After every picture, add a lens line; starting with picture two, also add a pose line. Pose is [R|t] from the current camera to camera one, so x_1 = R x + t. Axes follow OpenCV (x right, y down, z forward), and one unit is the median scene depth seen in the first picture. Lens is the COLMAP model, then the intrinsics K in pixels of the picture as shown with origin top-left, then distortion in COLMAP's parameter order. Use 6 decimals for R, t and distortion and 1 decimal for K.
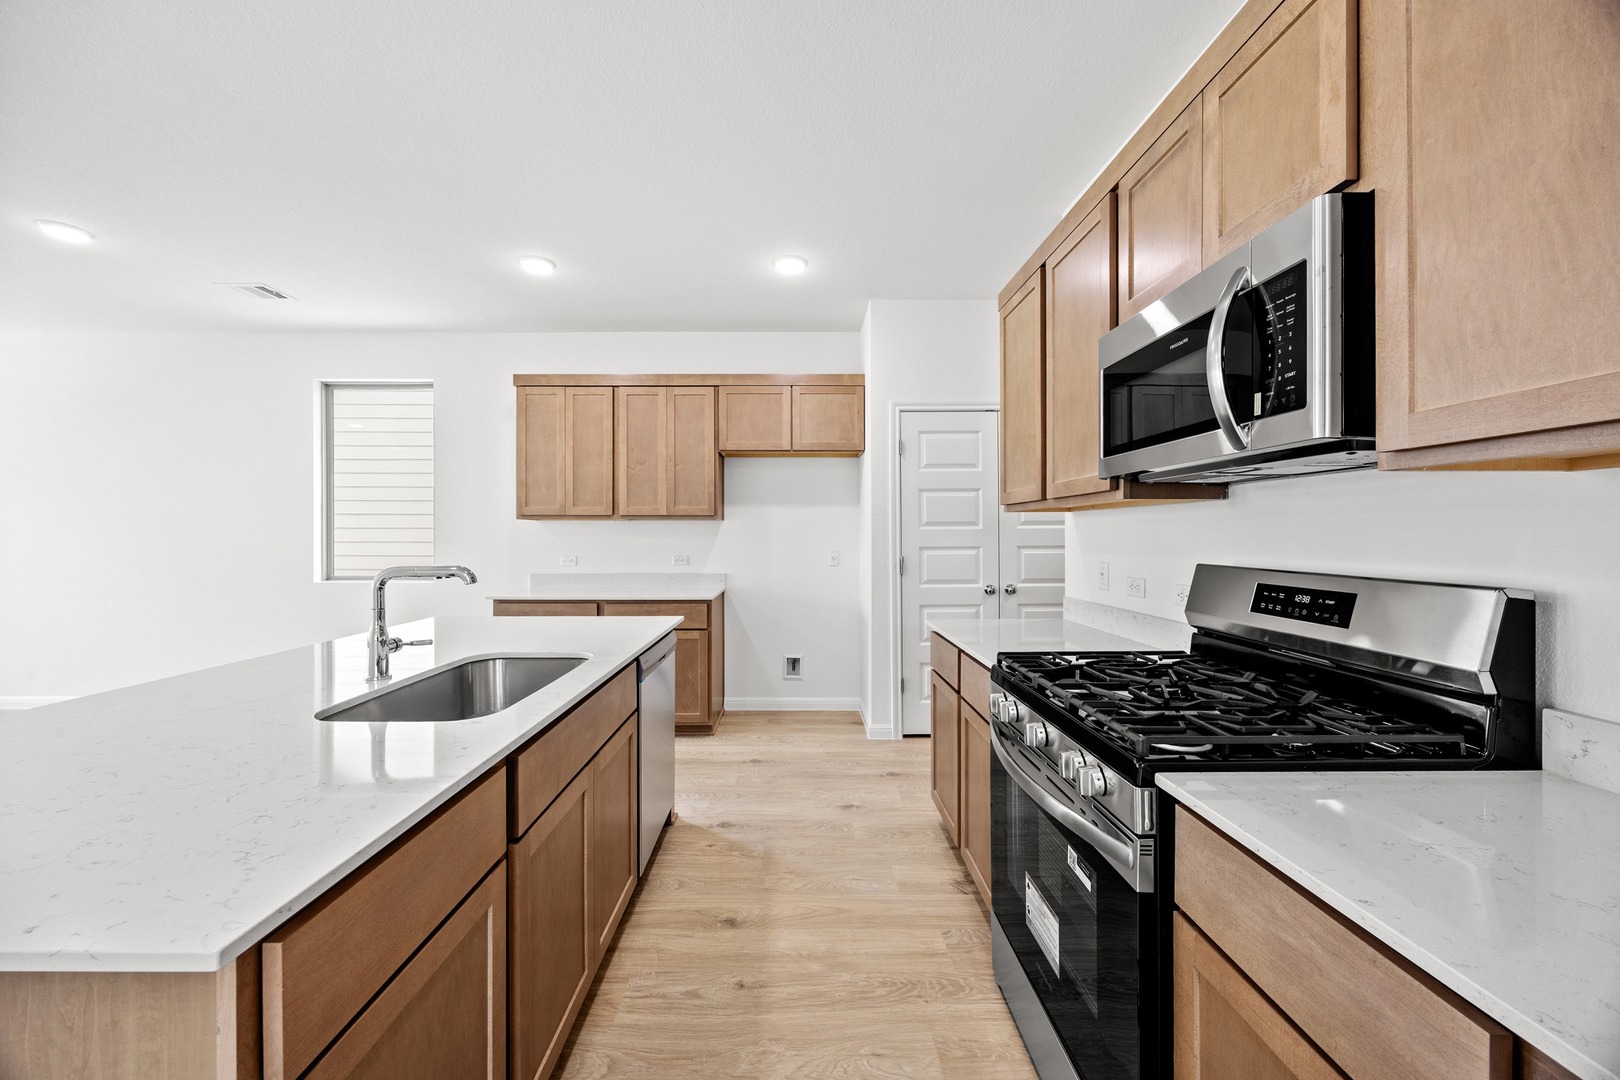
lens RADIAL K [[615.1, 0, 807.4], [0, 615.1, 542.8], [0, 0, 1]] dist [-0.006811, 0.000117]
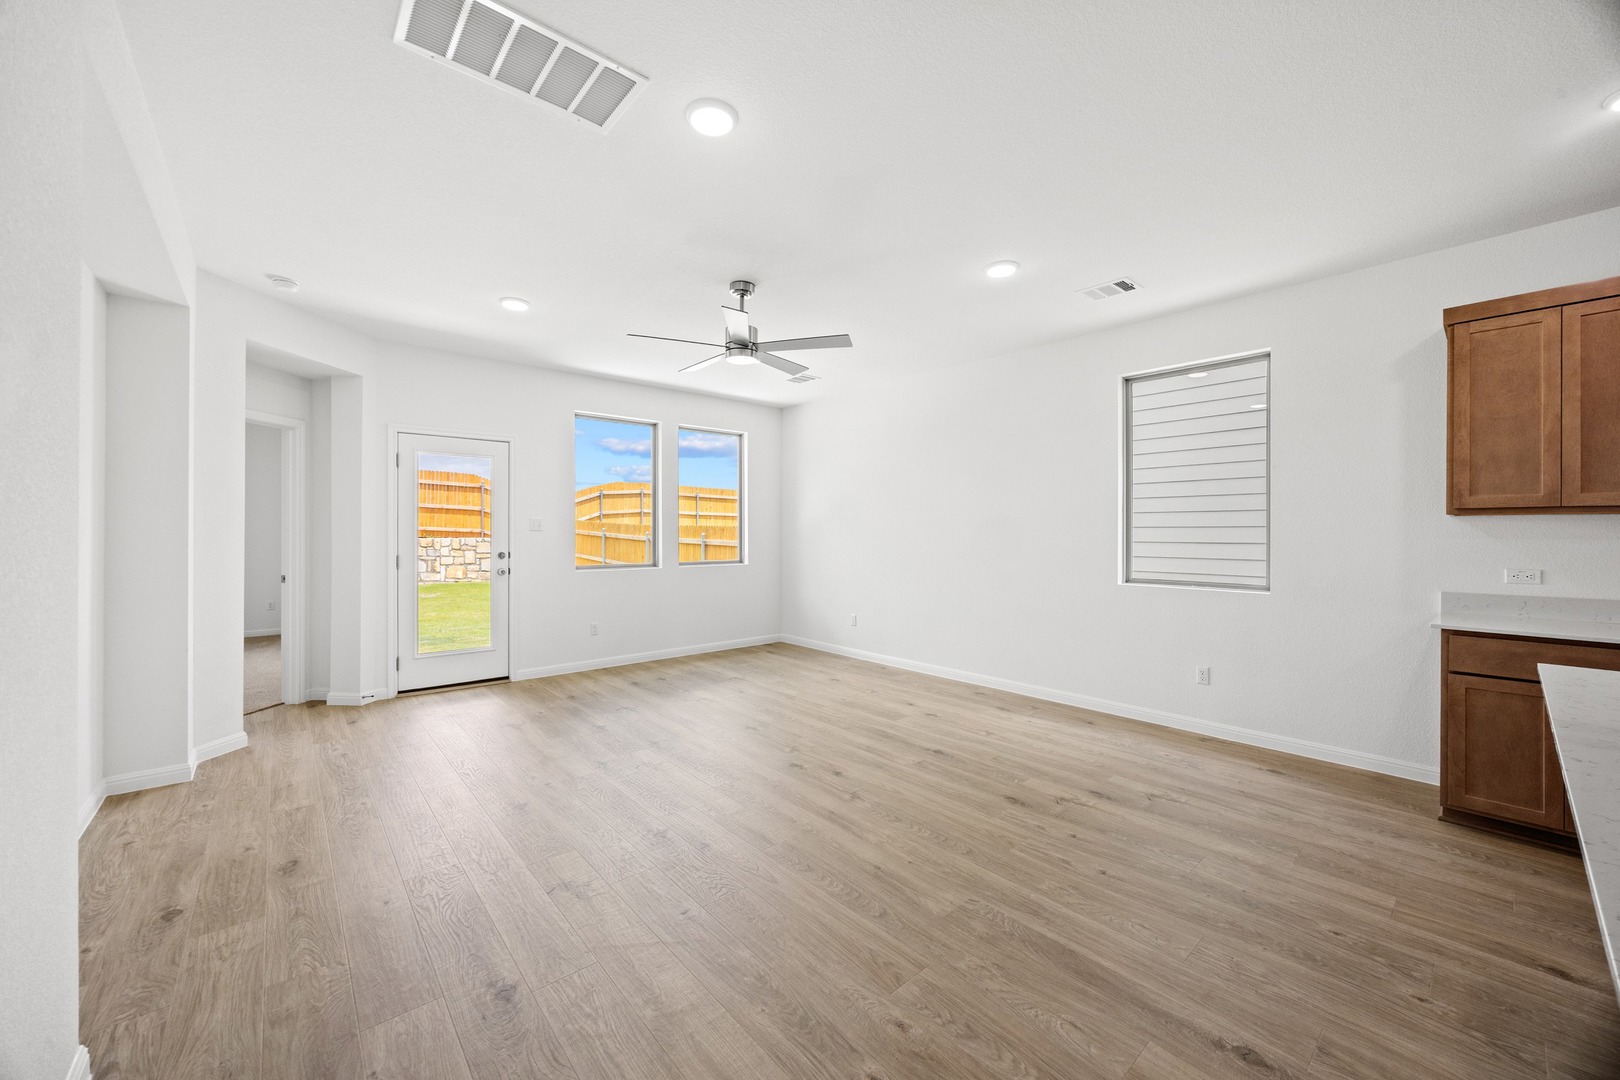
lens RADIAL K [[615.1, 0, 800.8], [0, 615.1, 534.5], [0, 0, 1]] dist [-0.006811, 0.000117]
pose [[0.645321, 0.004699, -0.763897, -0.417383], [-0.013946, 0.999887, -0.005630, -0.001264], [0.763784, 0.014287, 0.645313, -0.014498]]
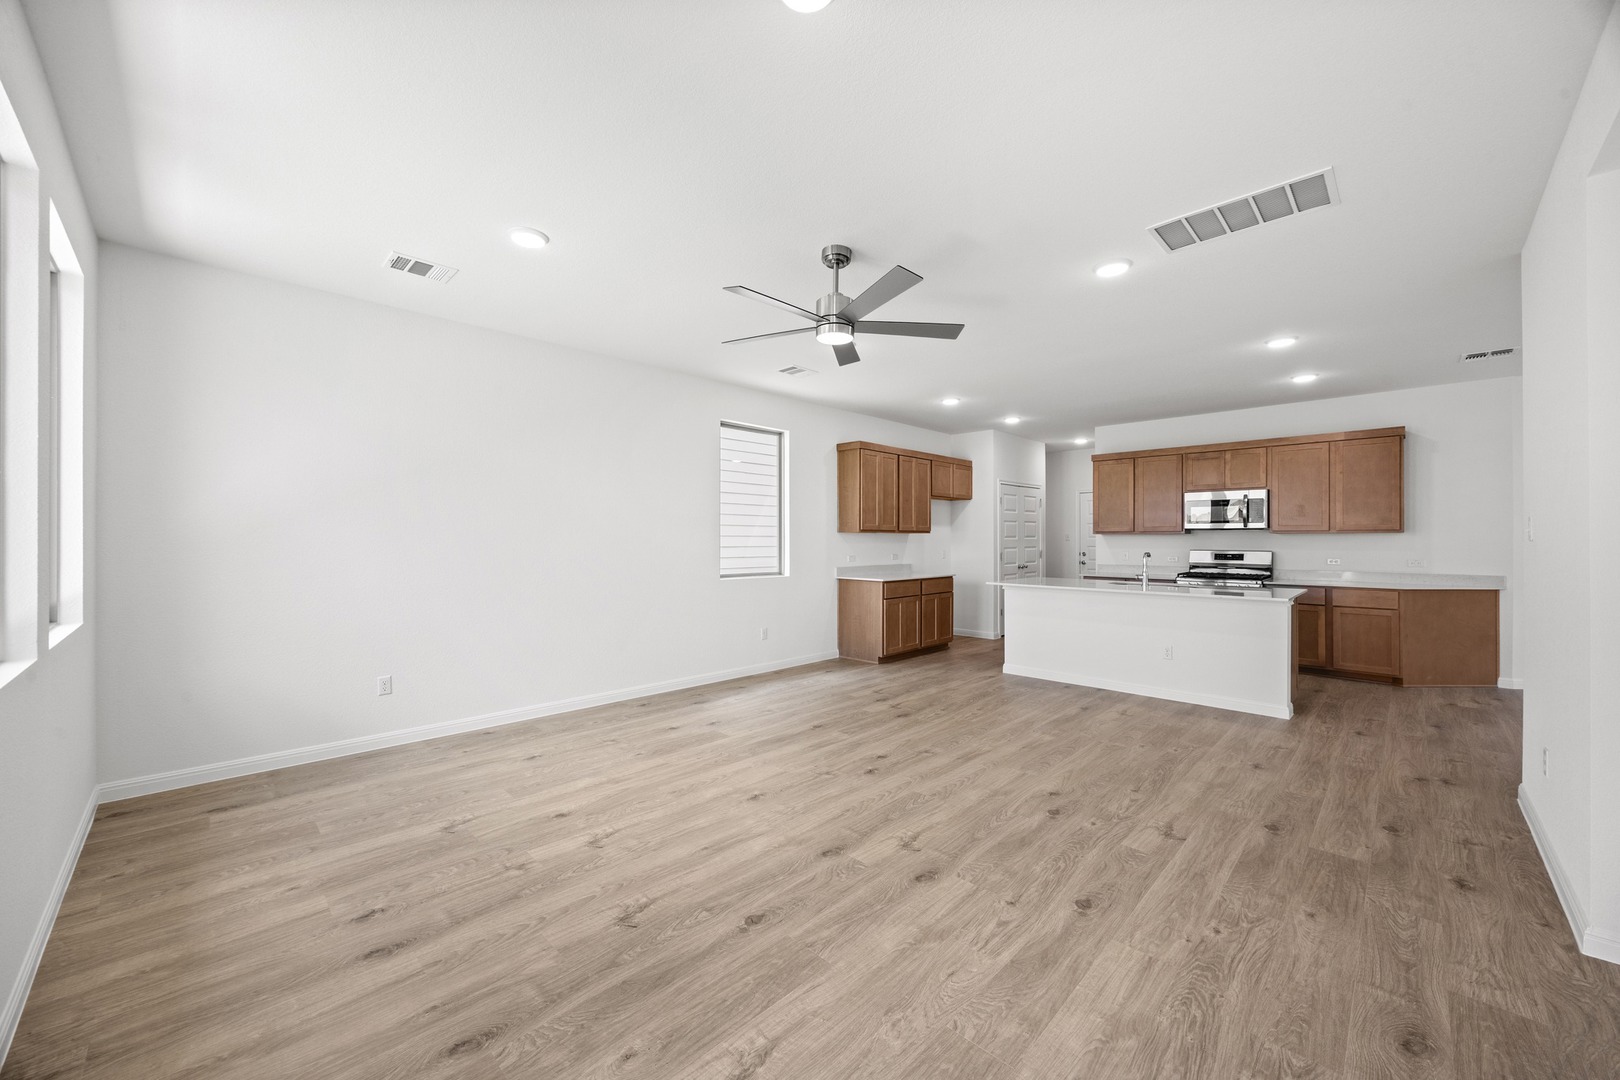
lens RADIAL K [[615.1, 0, 797.2], [0, 615.1, 538.2], [0, 0, 1]] dist [-0.006811, 0.000117]
pose [[0.710426, 0.004754, 0.703756, -1.705426], [0.007557, 0.999868, -0.014383, -0.000695], [-0.703732, 0.015537, 0.710296, -0.009418]]
